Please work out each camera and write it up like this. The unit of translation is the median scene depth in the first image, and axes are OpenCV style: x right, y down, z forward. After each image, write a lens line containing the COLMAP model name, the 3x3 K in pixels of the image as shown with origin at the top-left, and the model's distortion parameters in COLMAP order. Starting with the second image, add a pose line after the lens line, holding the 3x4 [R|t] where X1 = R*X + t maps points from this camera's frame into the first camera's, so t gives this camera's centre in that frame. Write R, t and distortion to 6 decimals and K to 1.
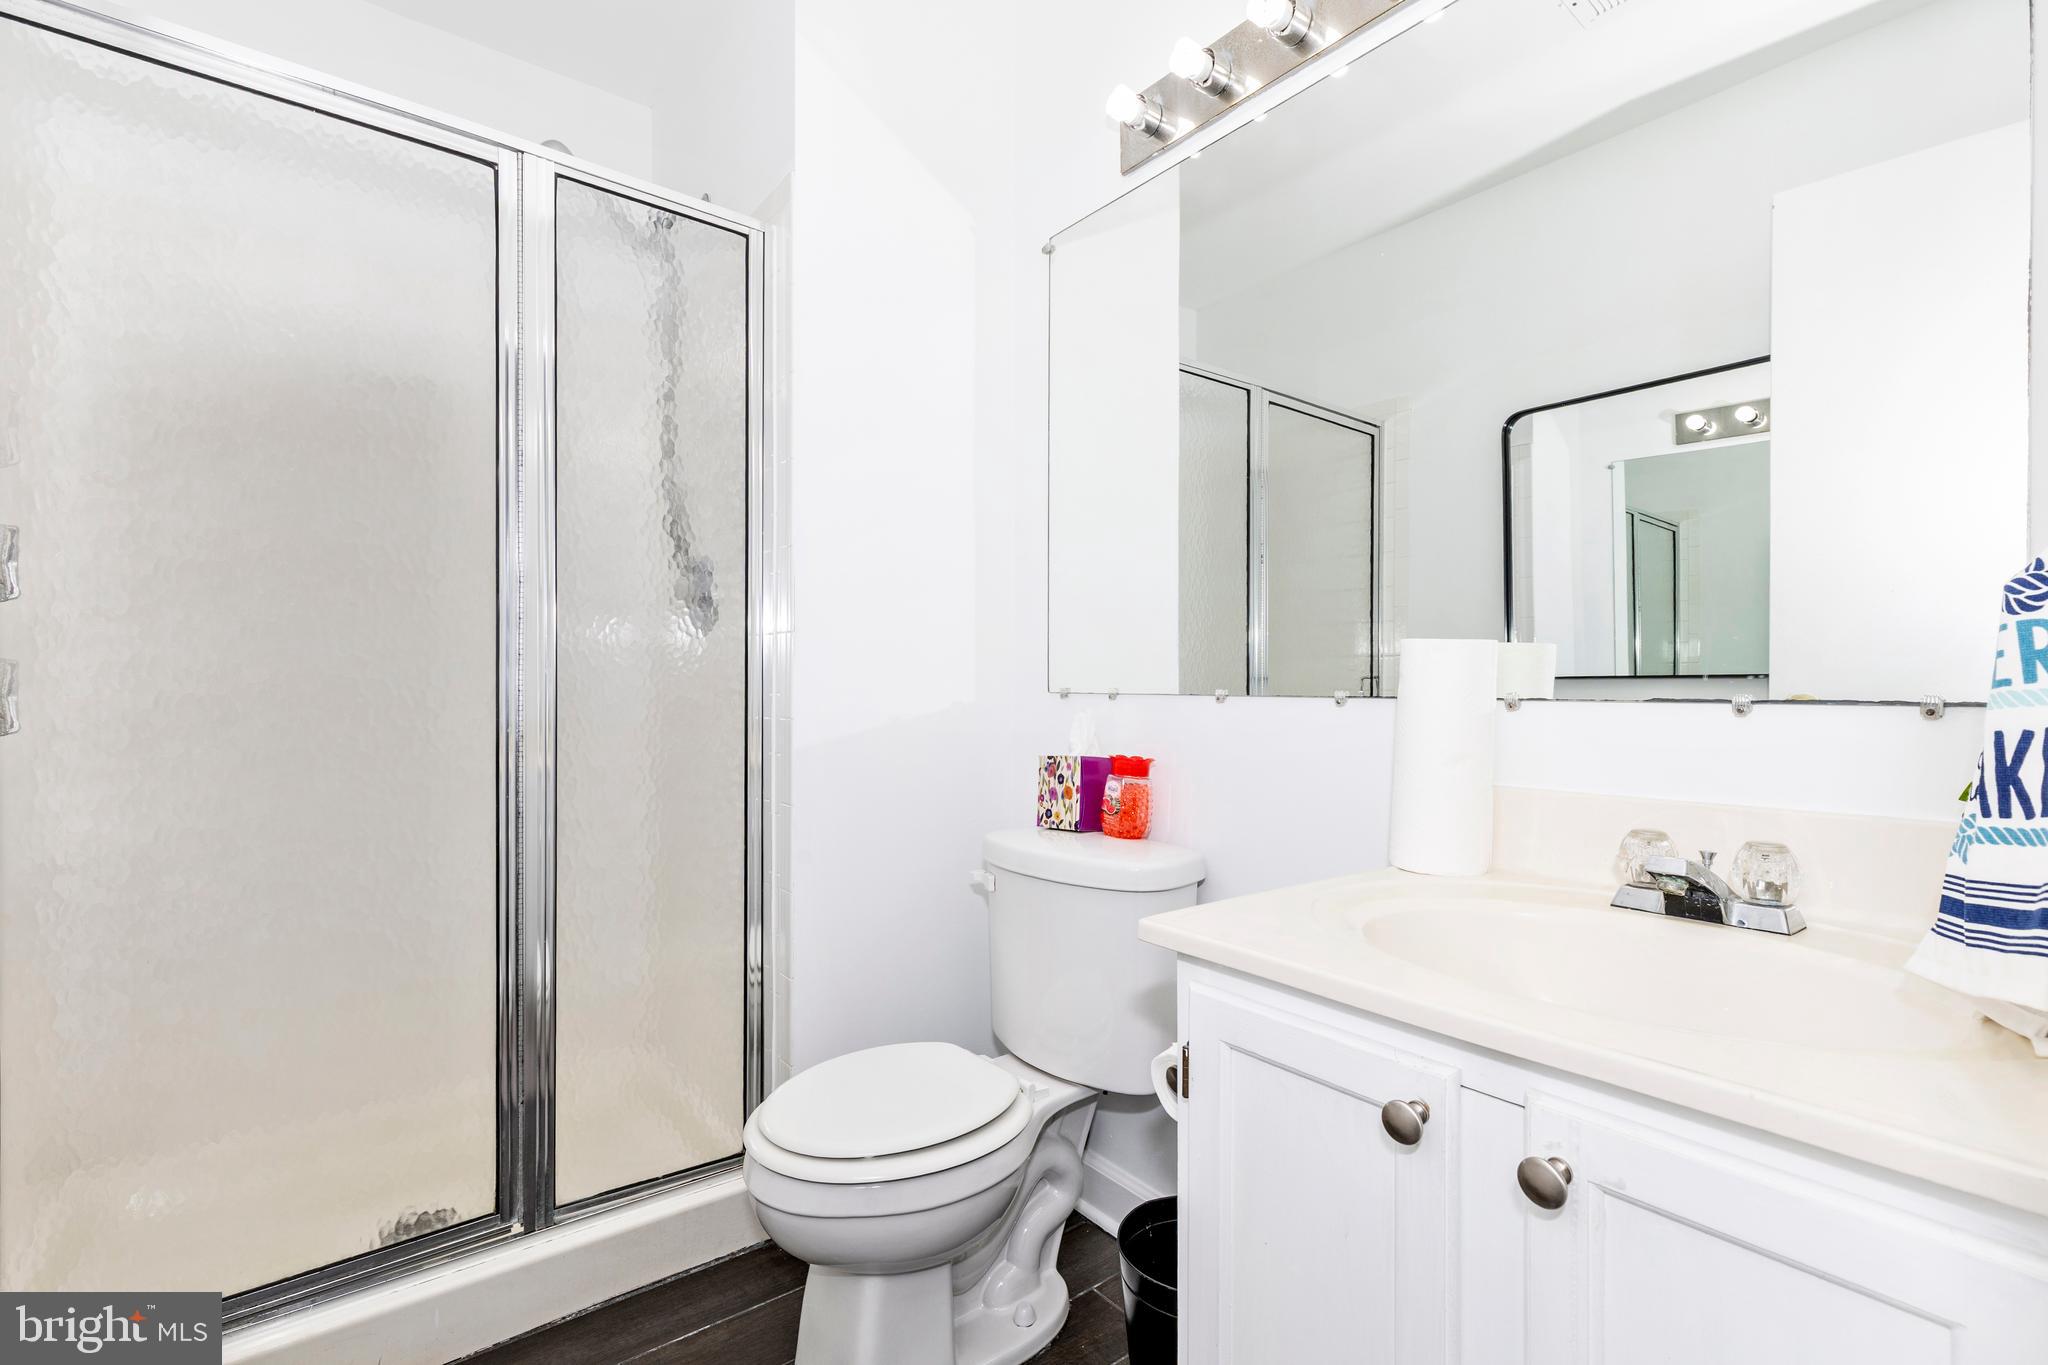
lens RADIAL K [[916.8, 0, 1038.3], [0, 916.8, 684.5], [0, 0, 1]] dist [-0.005786, -0.000589]
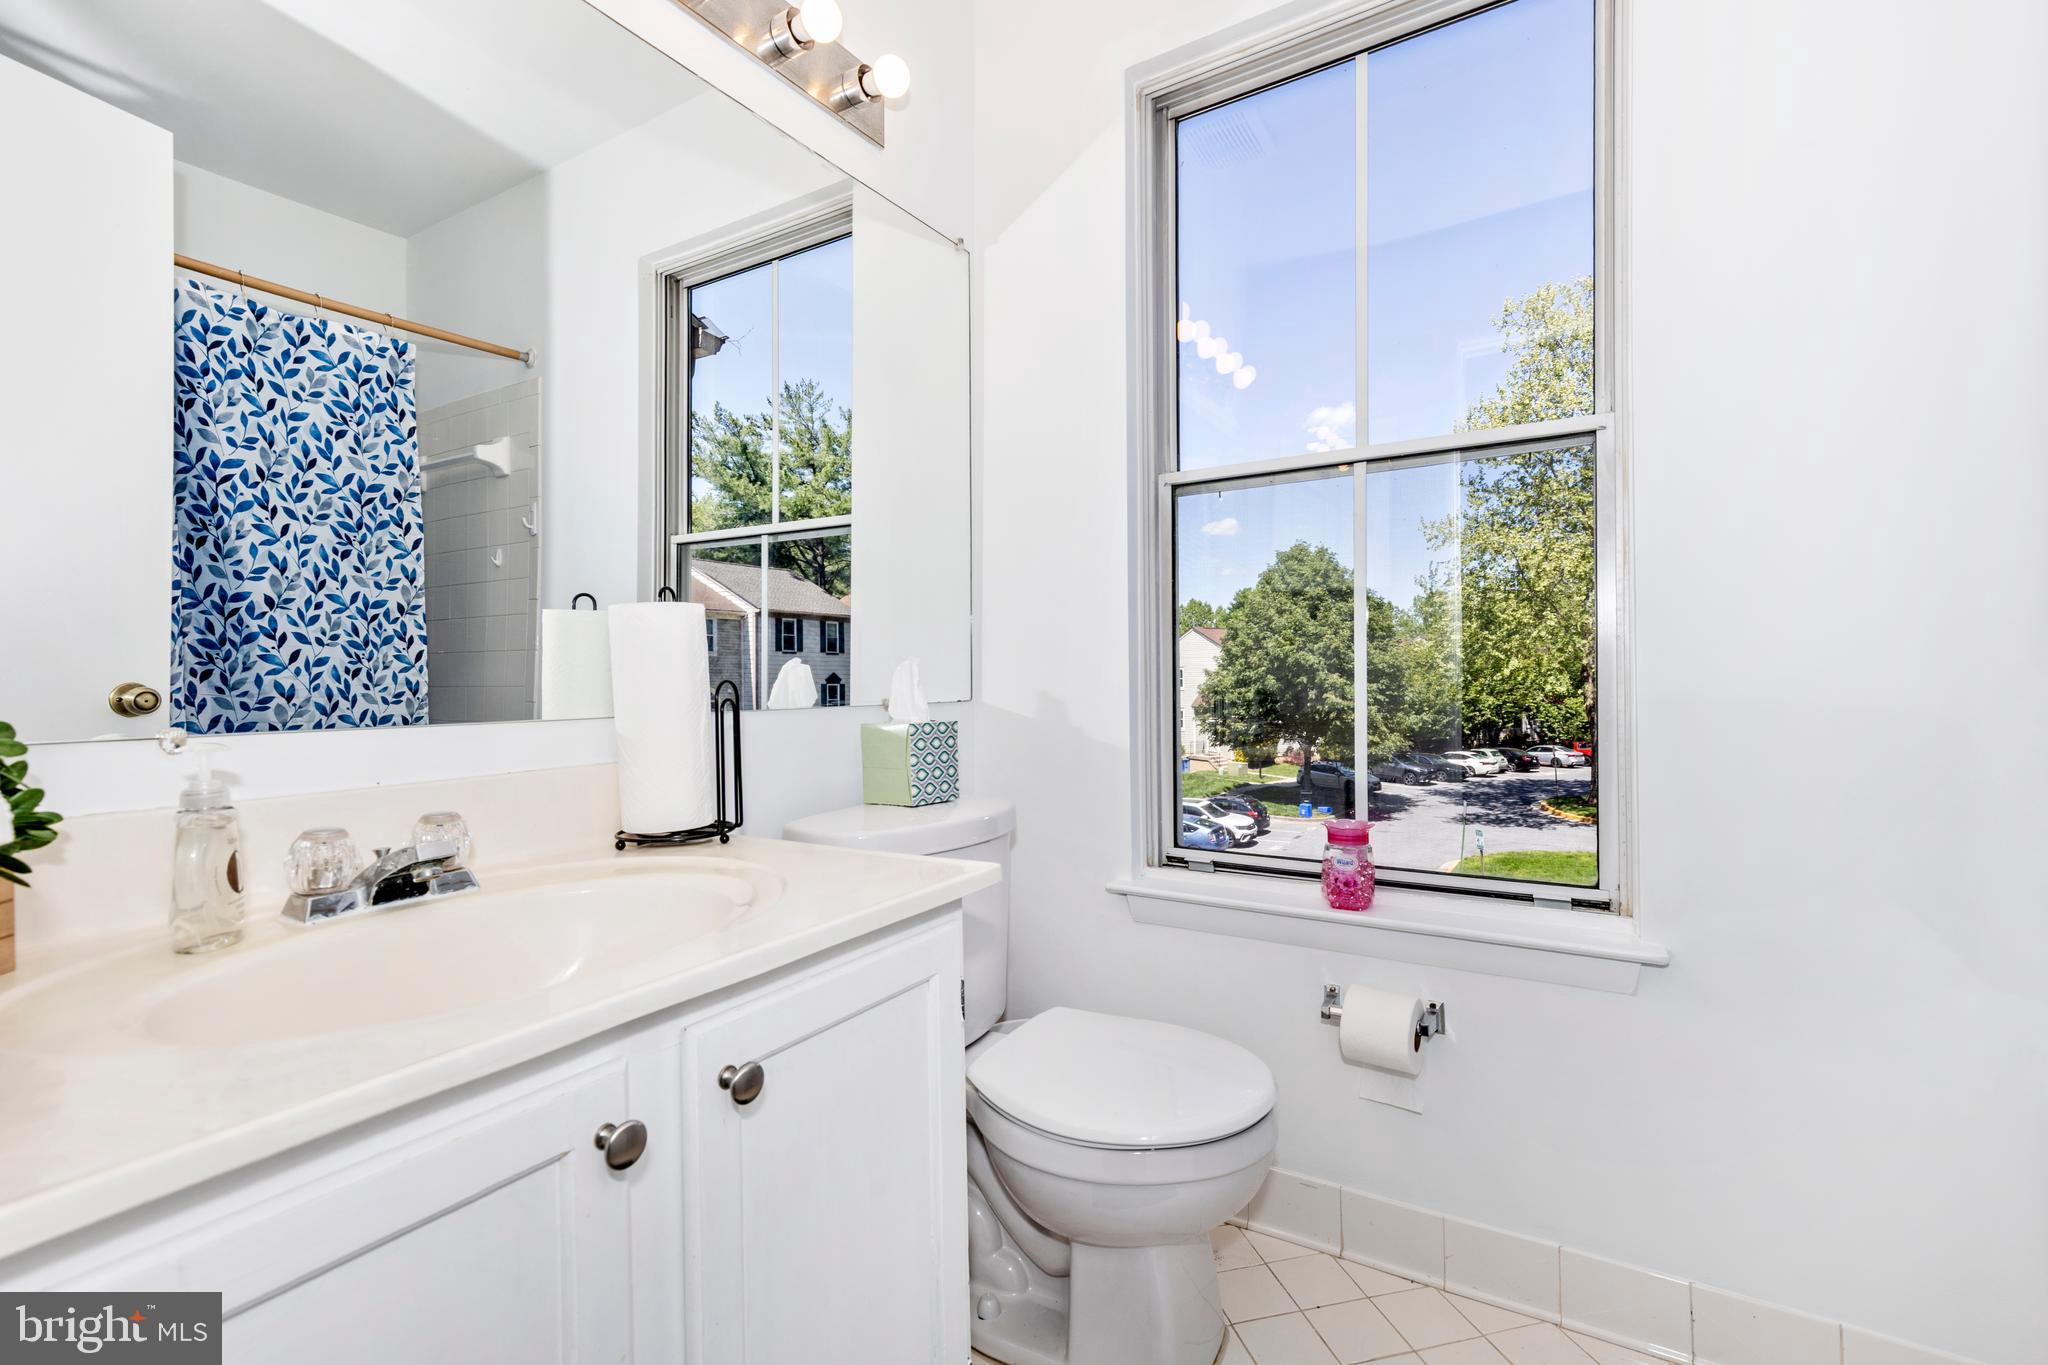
lens RADIAL K [[916.8, 0, 1038.3], [0, 916.8, 684.5], [0, 0, 1]] dist [-0.005786, -0.000589]
pose [[-0.343784, -0.008089, 0.939014, -0.632728], [0.000936, 0.999959, 0.008957, 0.015674], [-0.939048, 0.003959, -0.343763, 0.971742]]
